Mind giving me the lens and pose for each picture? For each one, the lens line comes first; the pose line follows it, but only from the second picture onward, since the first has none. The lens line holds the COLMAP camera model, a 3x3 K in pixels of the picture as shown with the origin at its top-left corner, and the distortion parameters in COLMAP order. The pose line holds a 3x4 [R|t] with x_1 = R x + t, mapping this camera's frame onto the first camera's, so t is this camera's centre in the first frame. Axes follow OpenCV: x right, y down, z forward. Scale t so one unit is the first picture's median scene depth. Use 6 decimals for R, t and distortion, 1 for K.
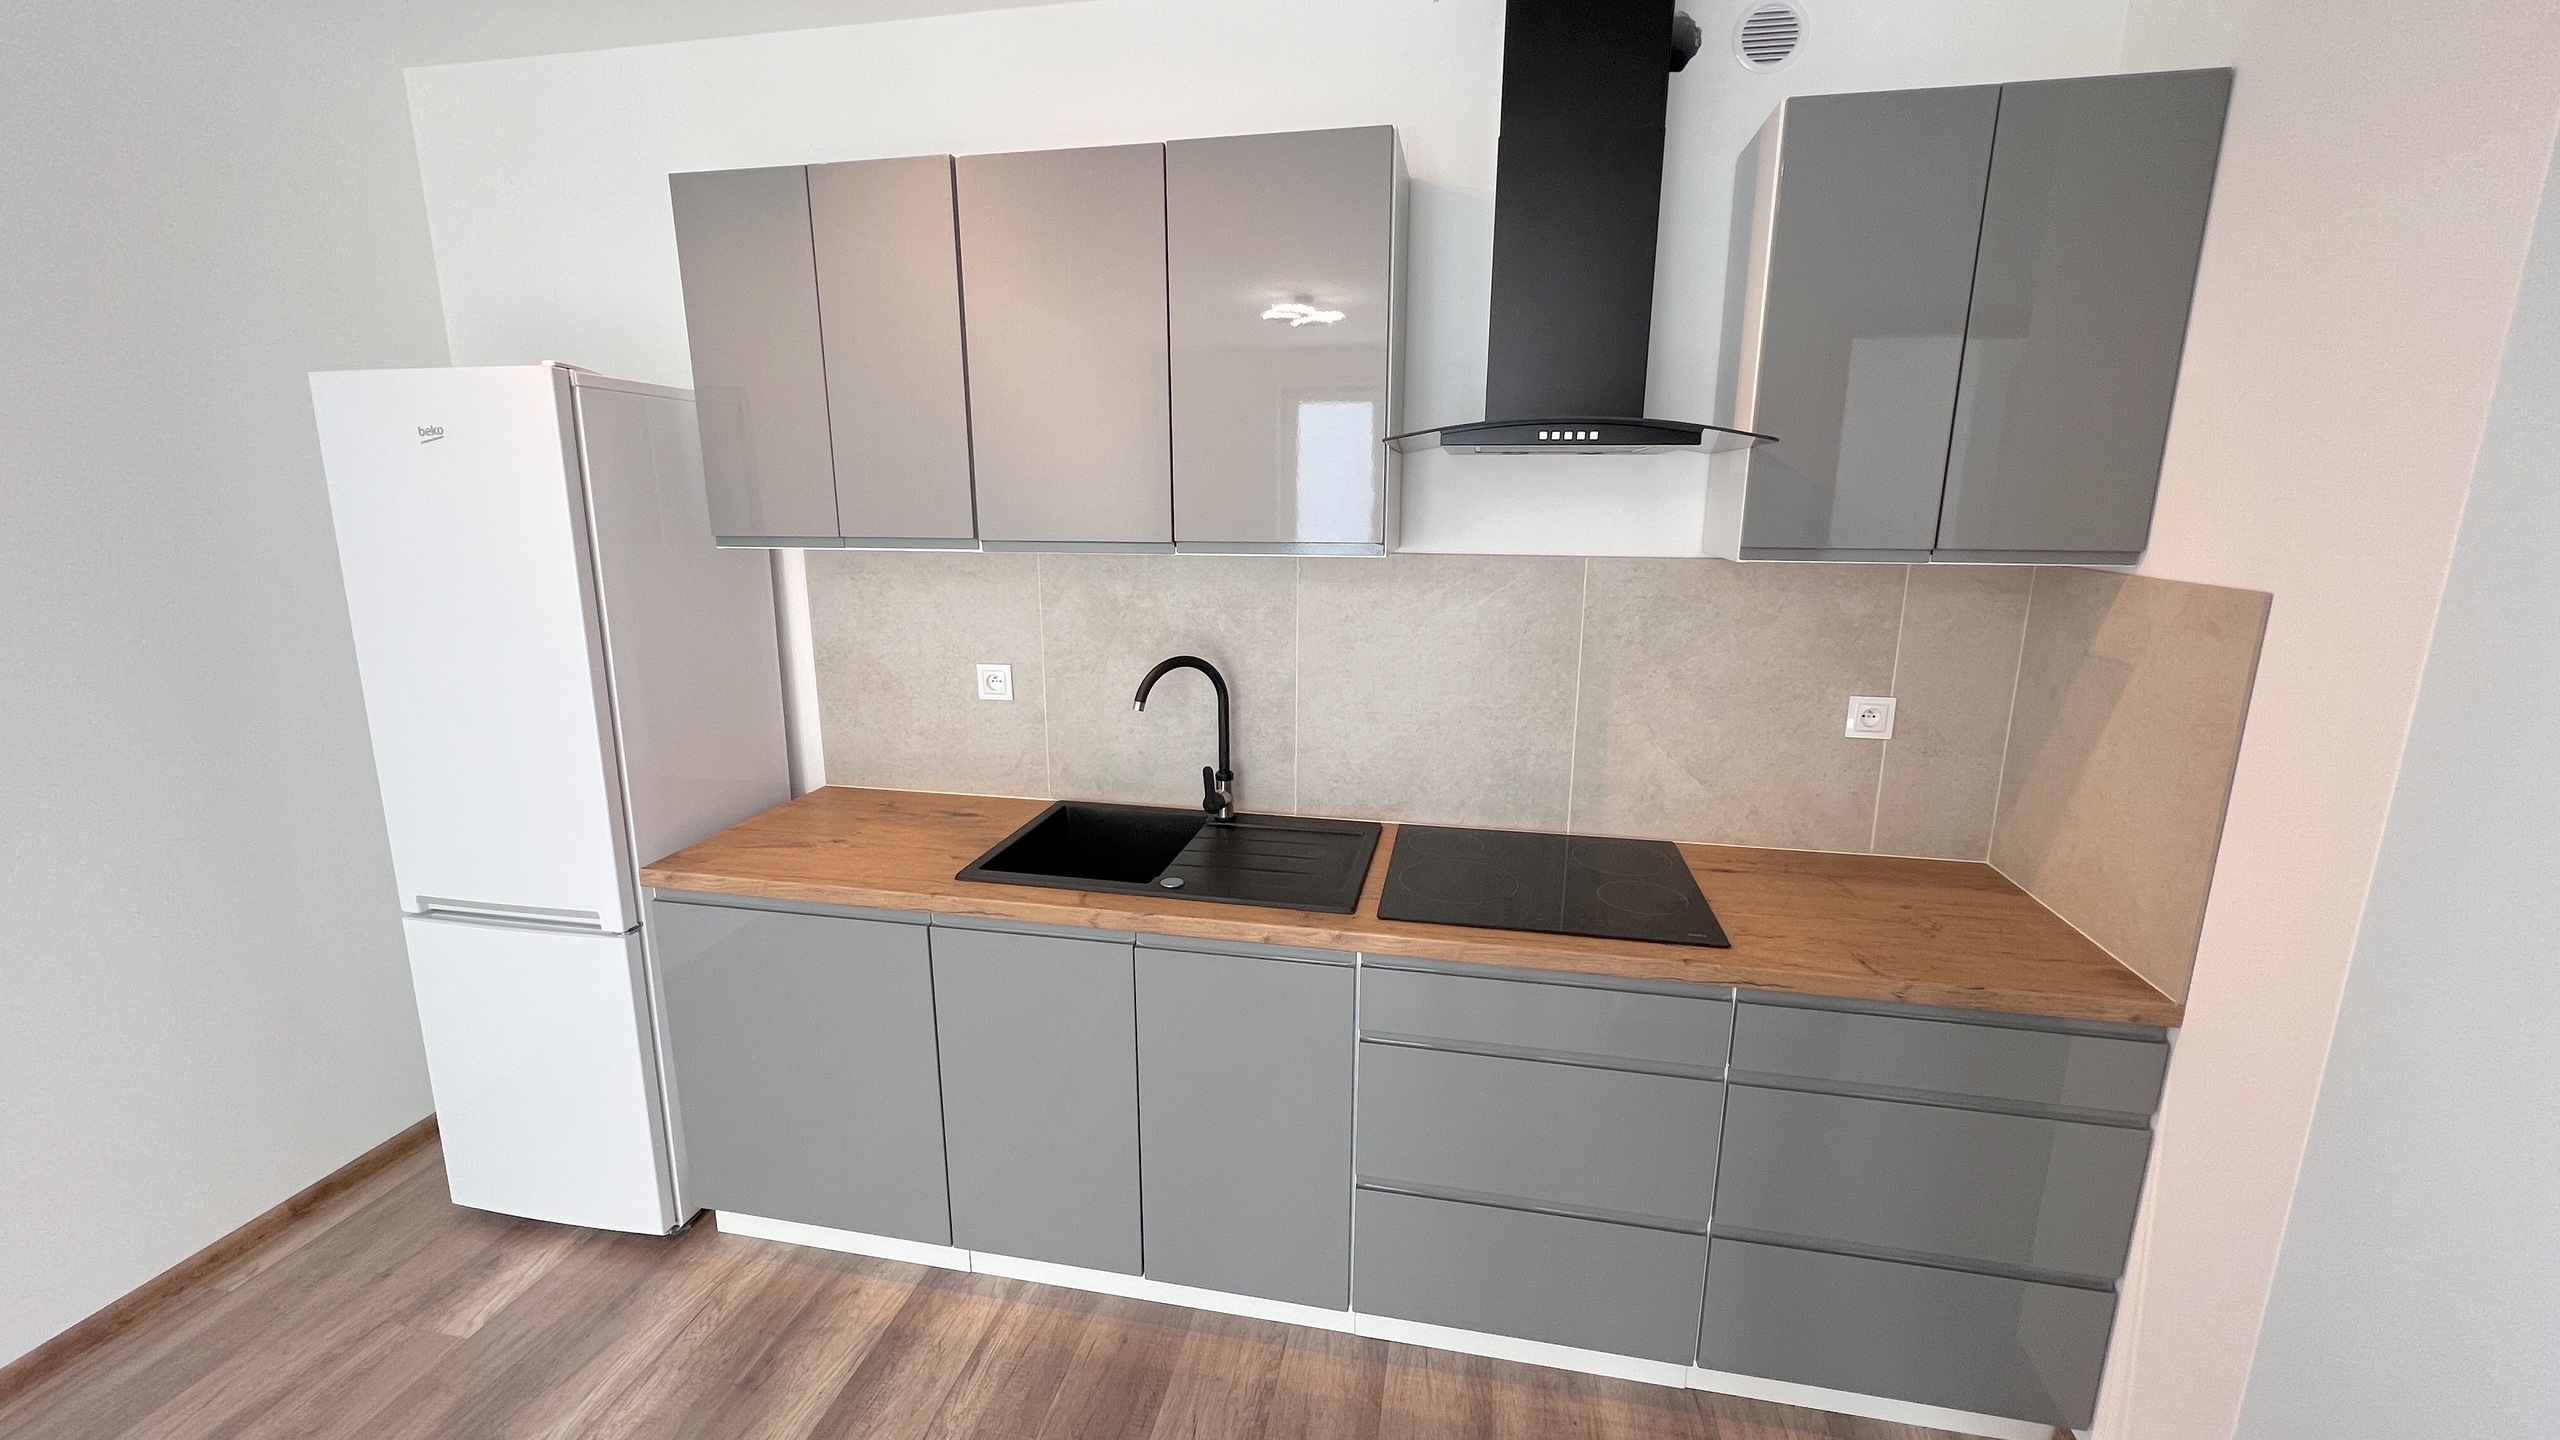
lens RADIAL K [[1019.3, 0, 1274.4], [0, 1019.3, 715.4], [0, 0, 1]] dist [-0.000566, -0.000054]
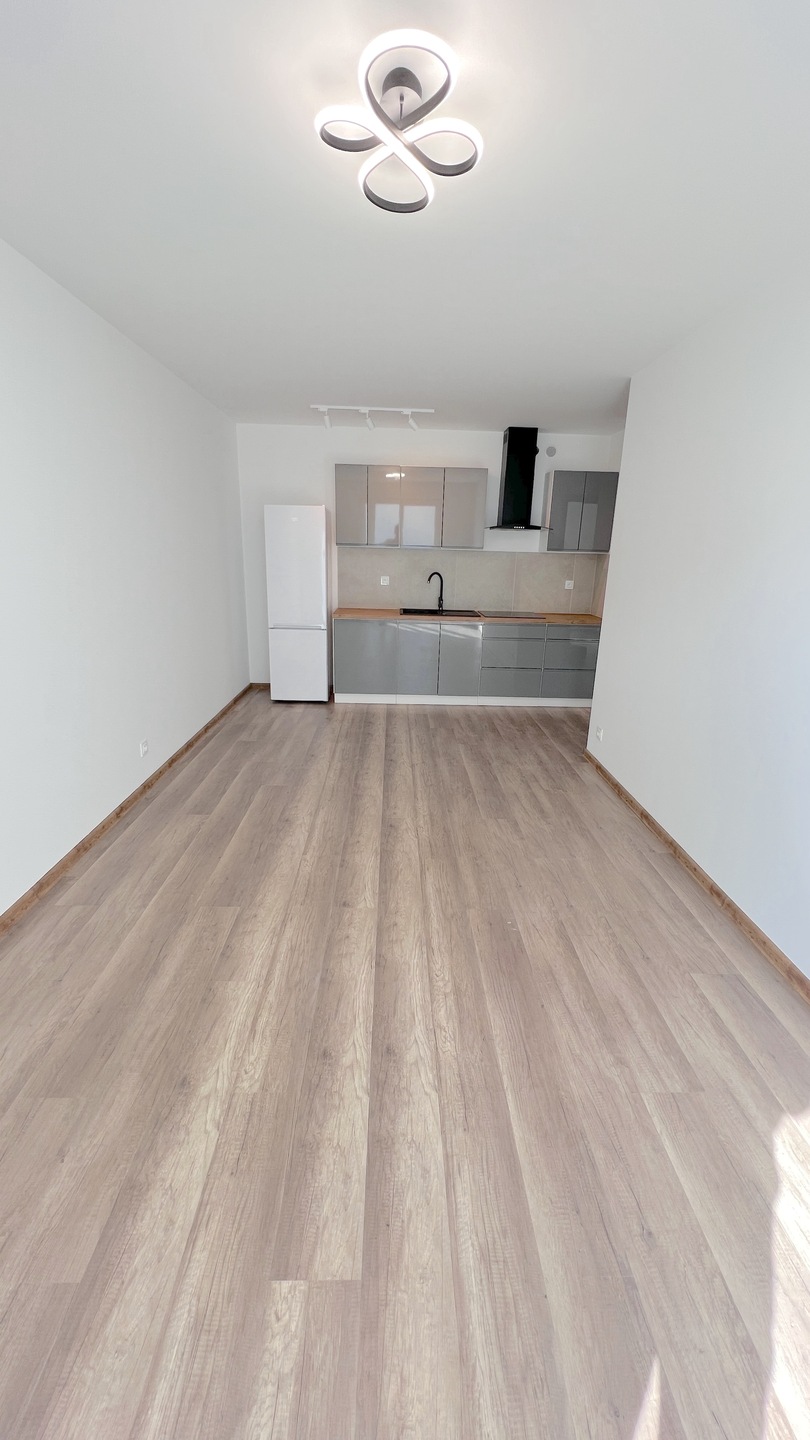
lens RADIAL K [[573.4, 0, 407.8], [0, 573.4, 716.5], [0, 0, 1]] dist [-0.000566, -0.000054]
pose [[0.975366, -0.041004, 0.216747, -0.855274], [0.024897, 0.996756, 0.076530, 0.419471], [-0.219182, -0.069248, 0.973223, -1.664371]]
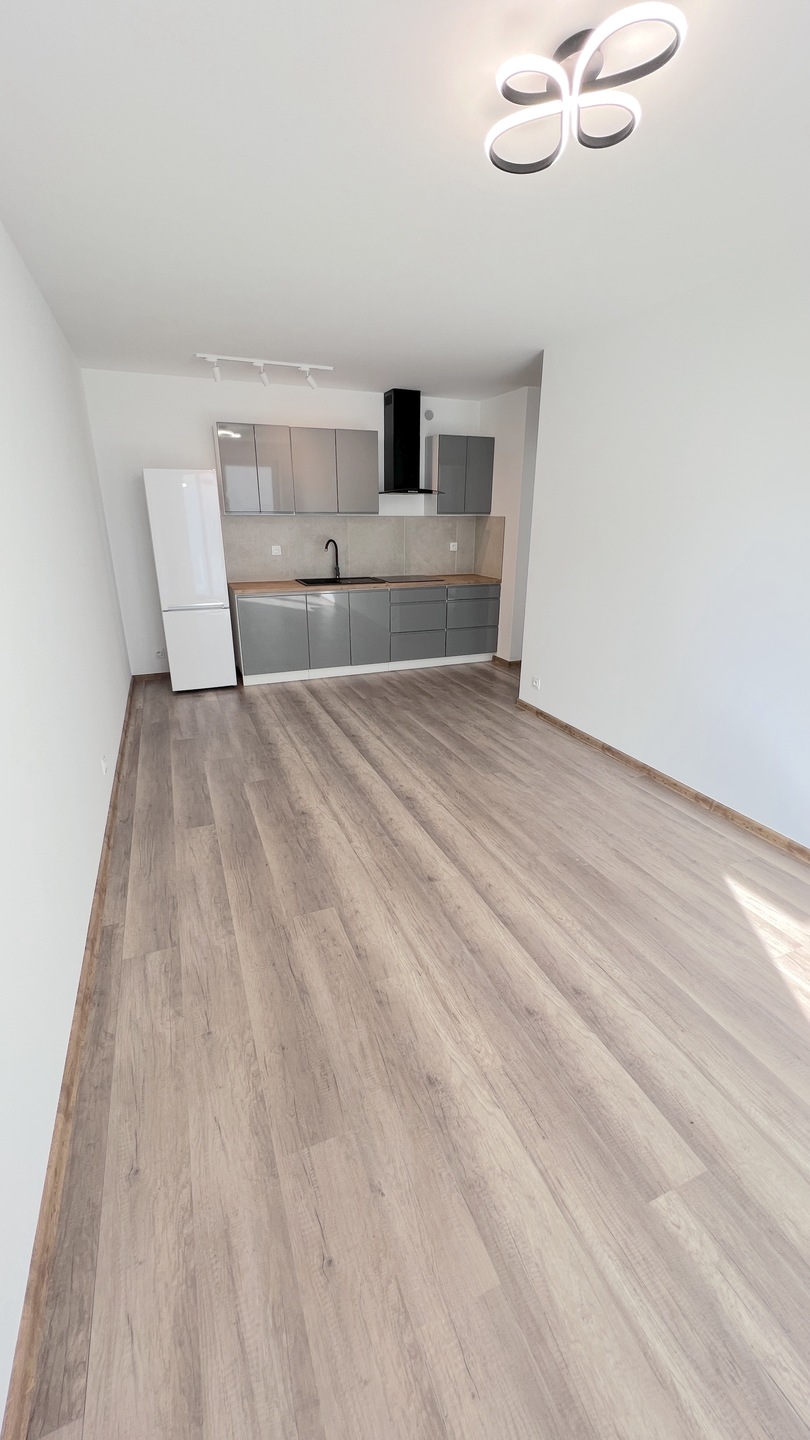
lens RADIAL K [[573.4, 0, 407.8], [0, 573.4, 716.5], [0, 0, 1]] dist [-0.000566, -0.000054]
pose [[0.833350, -0.185611, 0.520650, -1.348565], [0.117248, 0.979858, 0.161651, 0.361007], [-0.540167, -0.073667, 0.838328, -1.459715]]
